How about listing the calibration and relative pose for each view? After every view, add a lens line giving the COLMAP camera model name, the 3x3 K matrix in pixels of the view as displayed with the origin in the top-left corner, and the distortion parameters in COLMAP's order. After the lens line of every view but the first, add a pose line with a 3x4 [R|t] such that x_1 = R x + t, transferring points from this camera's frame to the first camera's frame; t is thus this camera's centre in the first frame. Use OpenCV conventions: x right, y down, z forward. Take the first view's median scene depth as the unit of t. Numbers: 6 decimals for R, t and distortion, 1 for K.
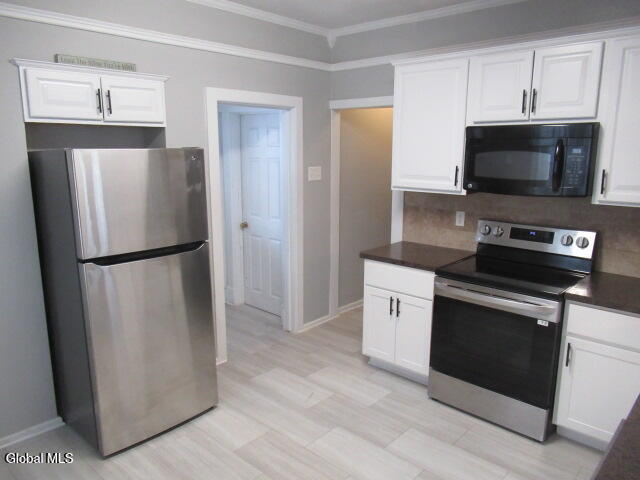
lens RADIAL K [[482.0, 0, 325.5], [0, 482.0, 240.5], [0, 0, 1]] dist [0.012160, 0.001361]
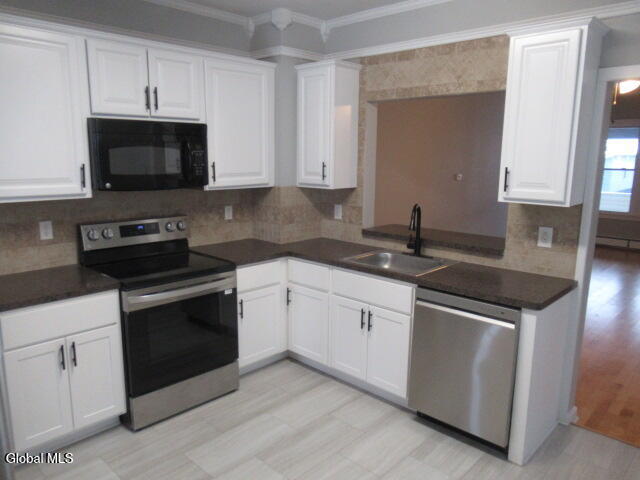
lens RADIAL K [[482.0, 0, 325.1], [0, 482.0, 239.5], [0, 0, 1]] dist [0.012160, 0.001361]
pose [[0.031756, -0.188205, 0.981616, -0.581893], [0.180972, 0.966961, 0.179540, -0.105560], [-0.982975, 0.171943, 0.064767, 0.571691]]
